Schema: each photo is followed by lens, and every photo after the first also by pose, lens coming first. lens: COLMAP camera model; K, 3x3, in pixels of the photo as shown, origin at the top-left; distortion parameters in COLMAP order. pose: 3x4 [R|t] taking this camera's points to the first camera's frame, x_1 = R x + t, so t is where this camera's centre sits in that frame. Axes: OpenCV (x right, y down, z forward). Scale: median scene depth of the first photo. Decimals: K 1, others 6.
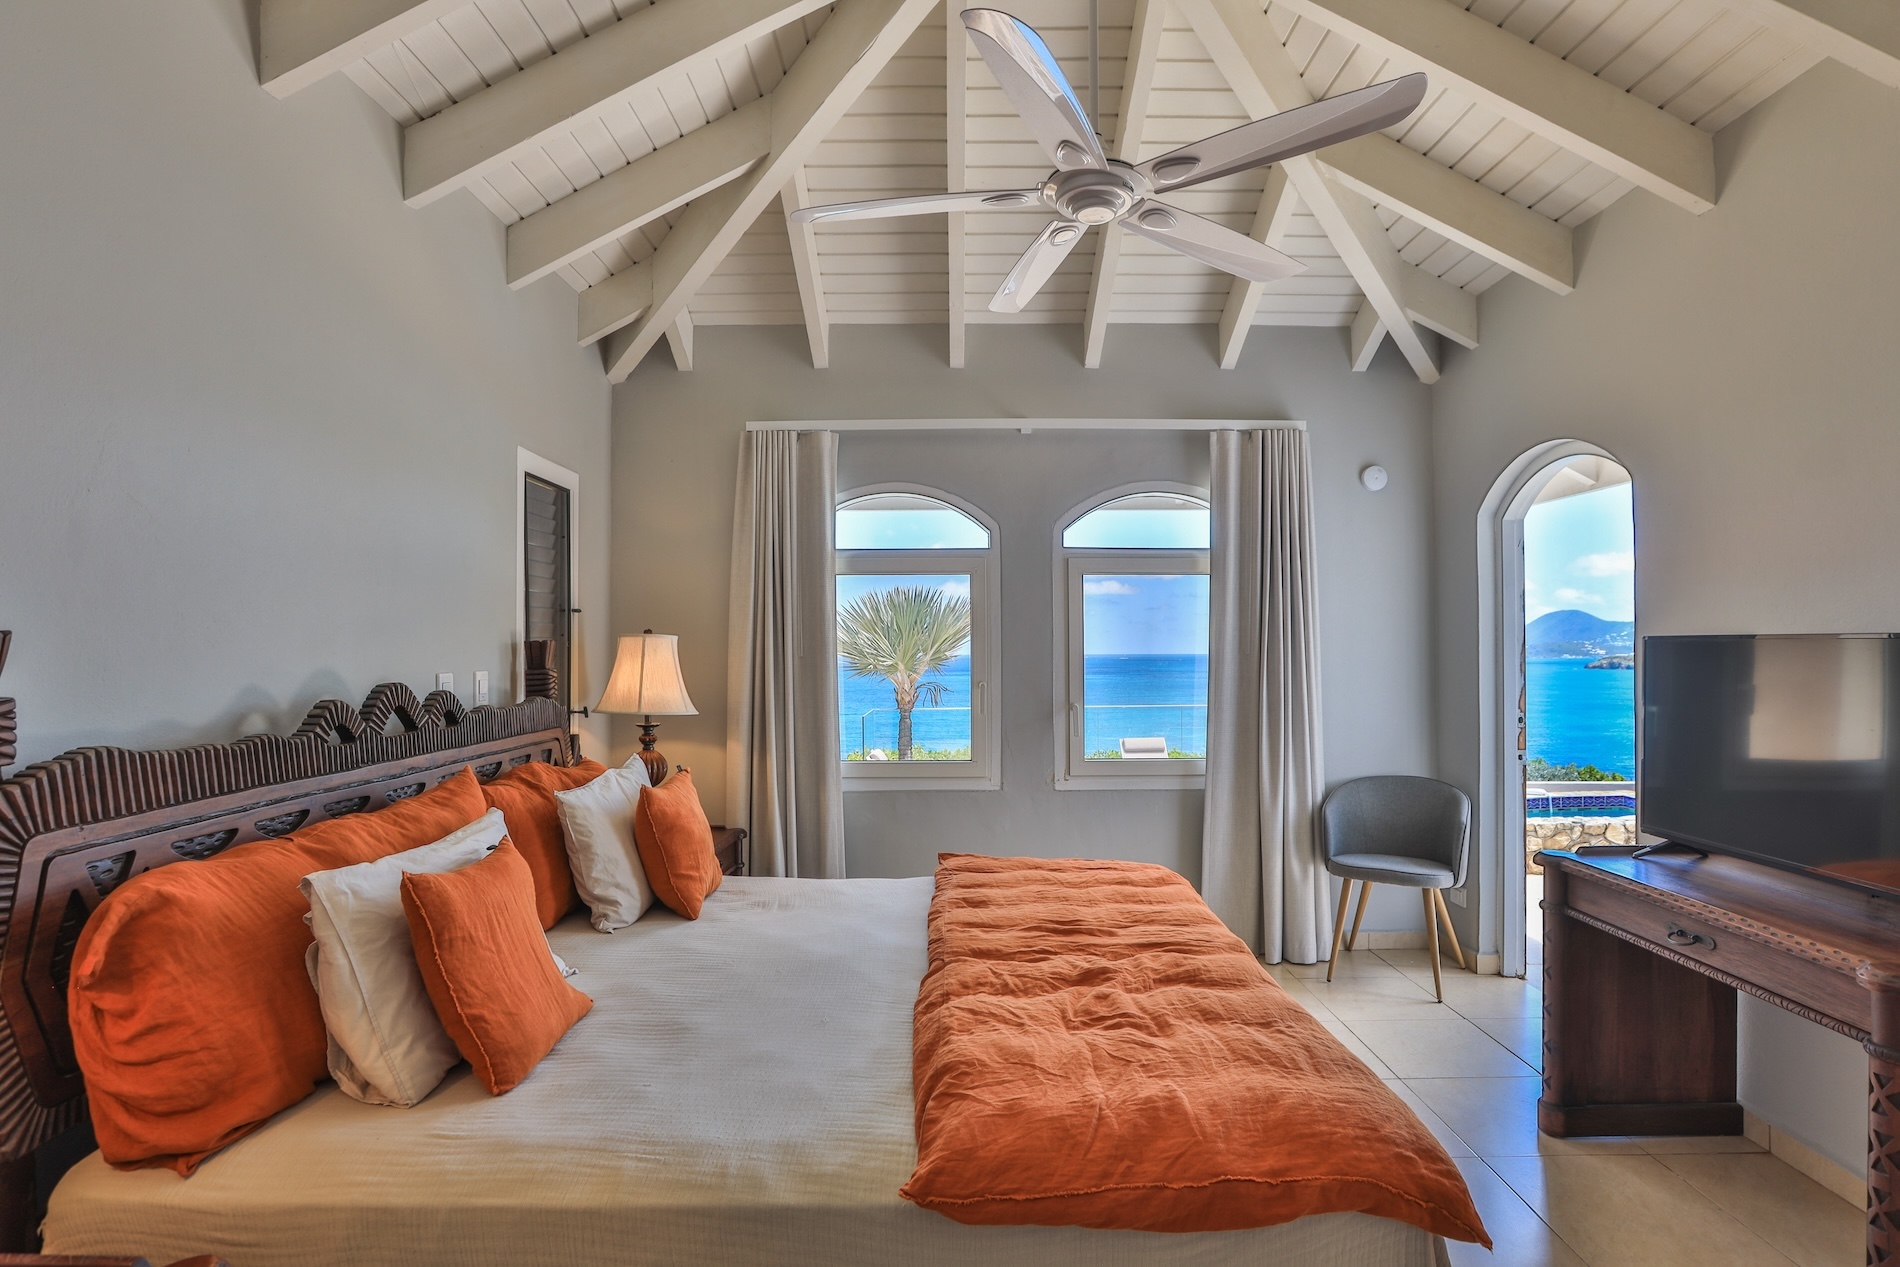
lens RADIAL K [[940.1, 0, 947.6], [0, 940.1, 637.8], [0, 0, 1]] dist [-0.016833, 0.003973]
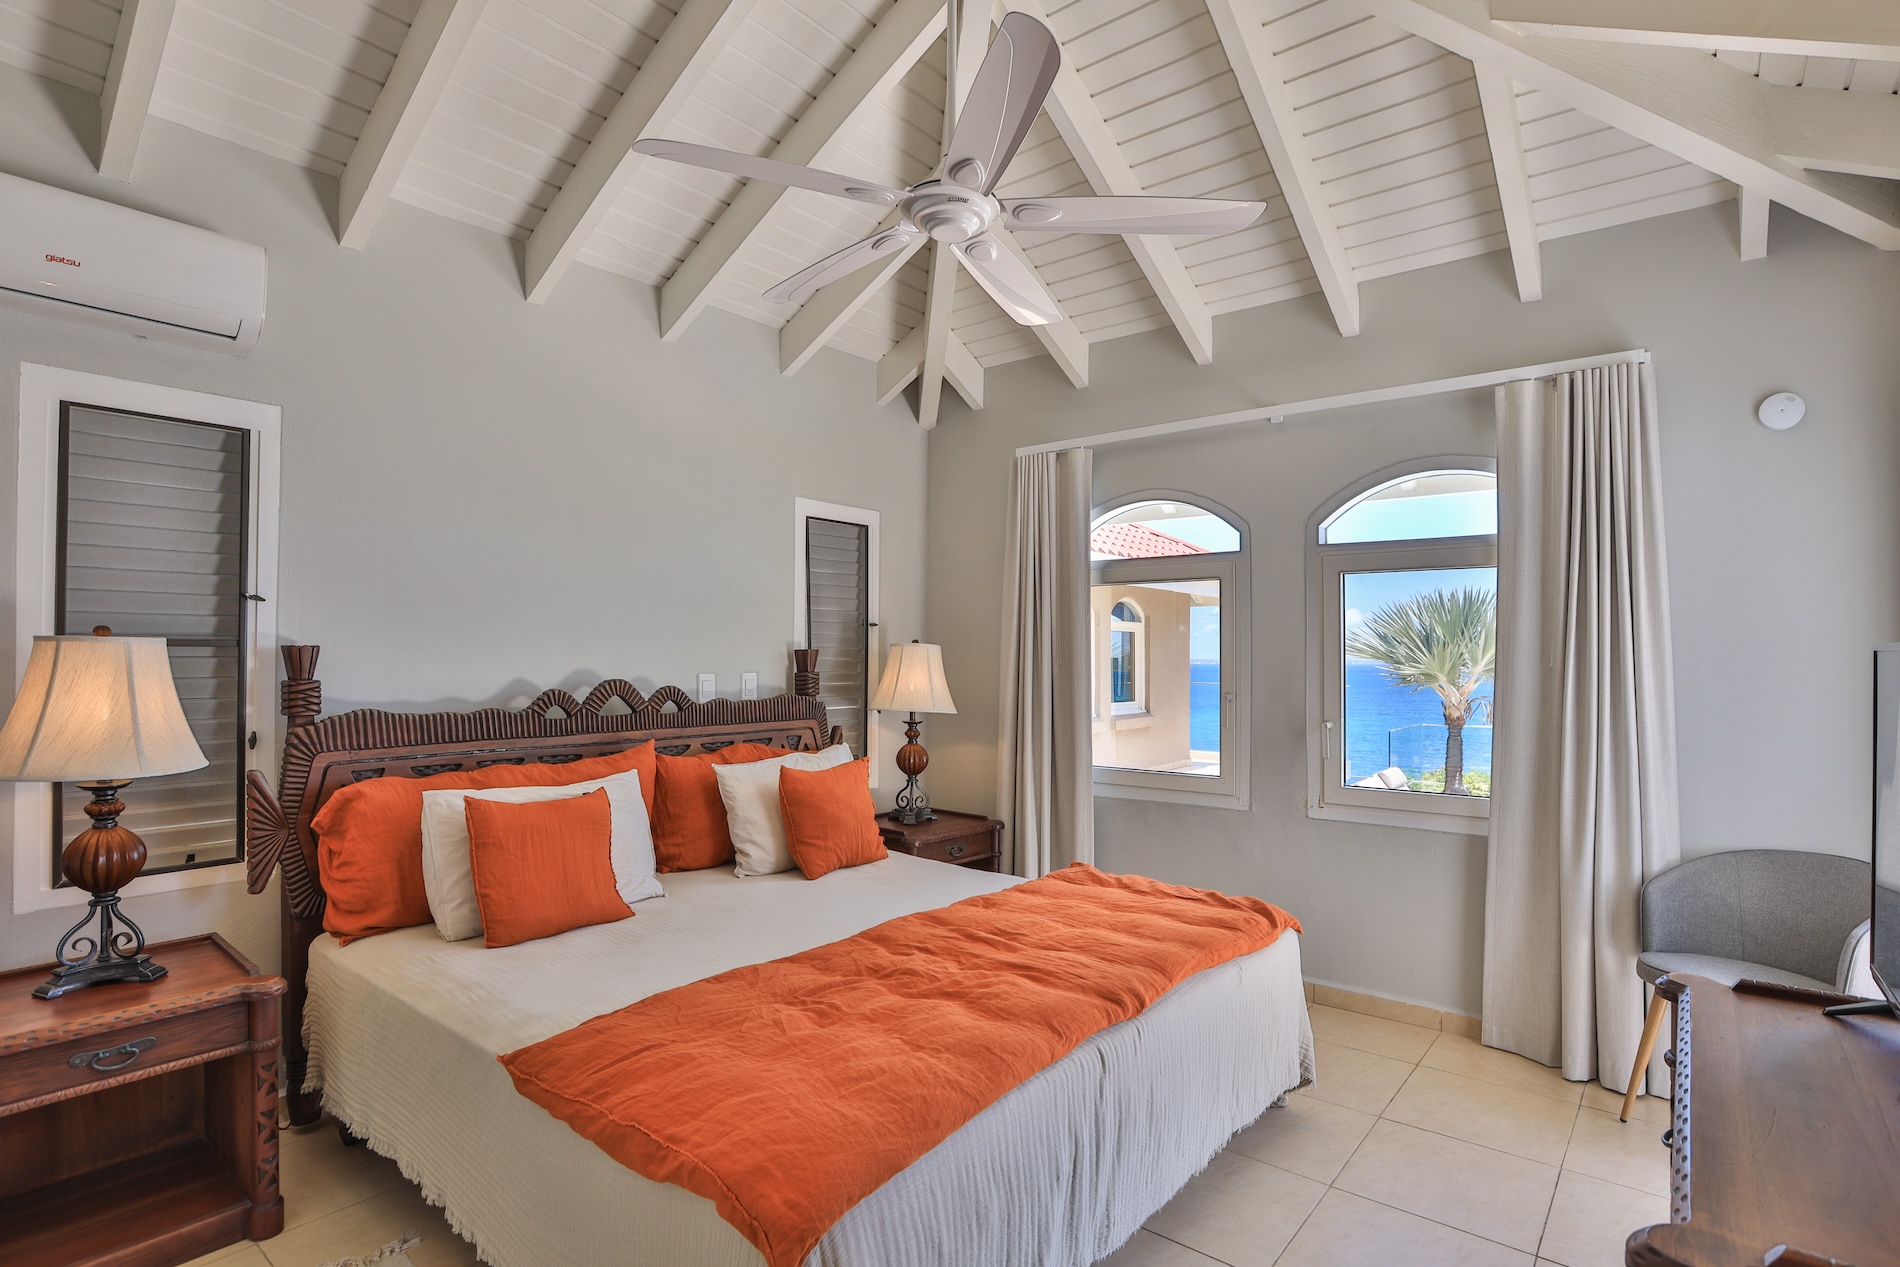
lens RADIAL K [[926.3, 0, 953.7], [0, 926.3, 644.8], [0, 0, 1]] dist [-0.024521, 0.002920]
pose [[0.783450, -0.000466, -0.621455, 0.445828], [0.001242, 0.999999, 0.000815, -0.003565], [0.621454, -0.001410, 0.783449, 0.123741]]
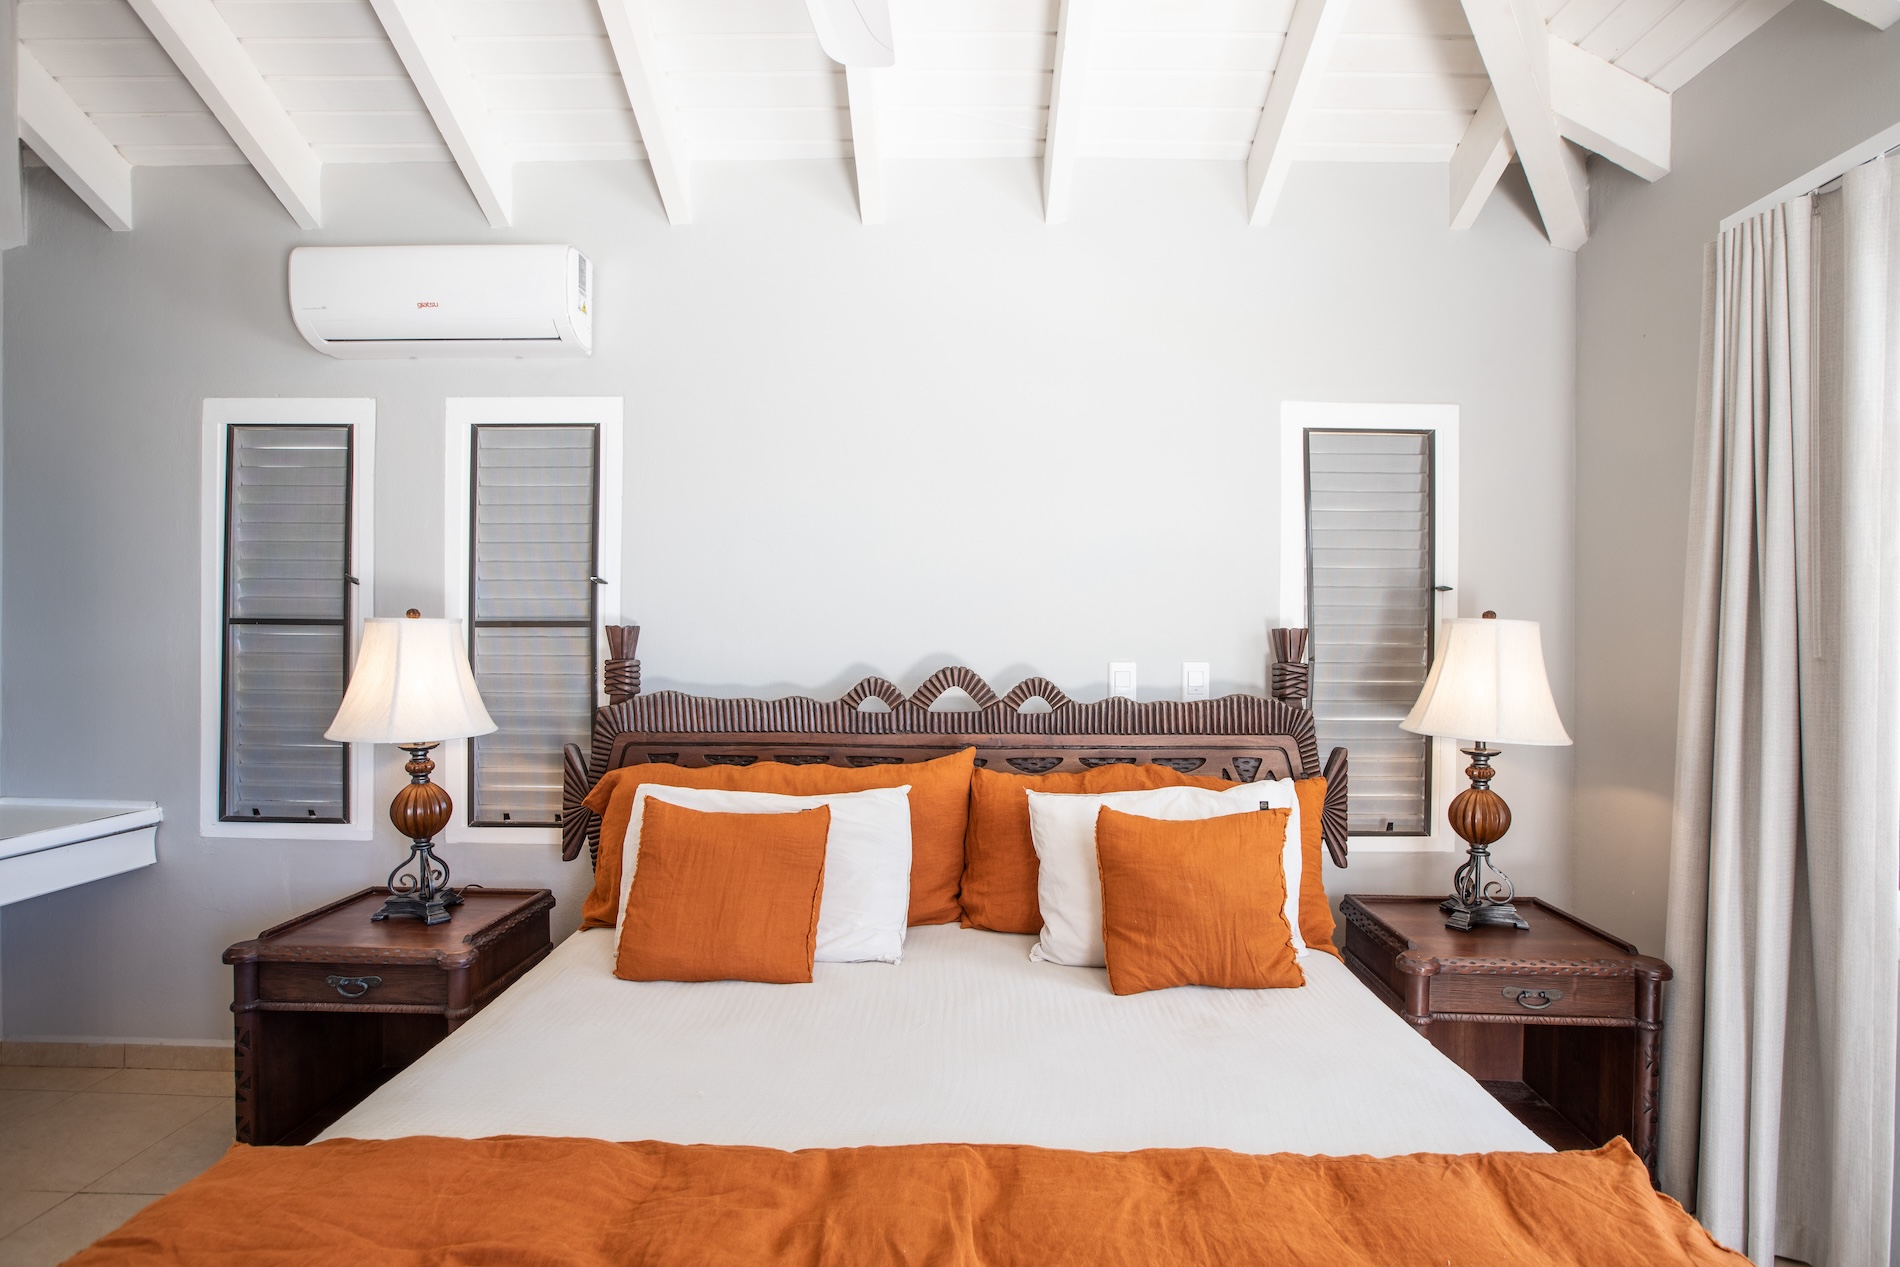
lens RADIAL K [[902.1, 0, 962.3], [0, 902.1, 646.8], [0, 0, 1]] dist [-0.030695, 0.002147]
pose [[0.009113, 0.012365, -0.999882, 0.325768], [0.007032, 0.999898, 0.012430, 0.006314], [0.999934, -0.007144, 0.009025, 0.621993]]
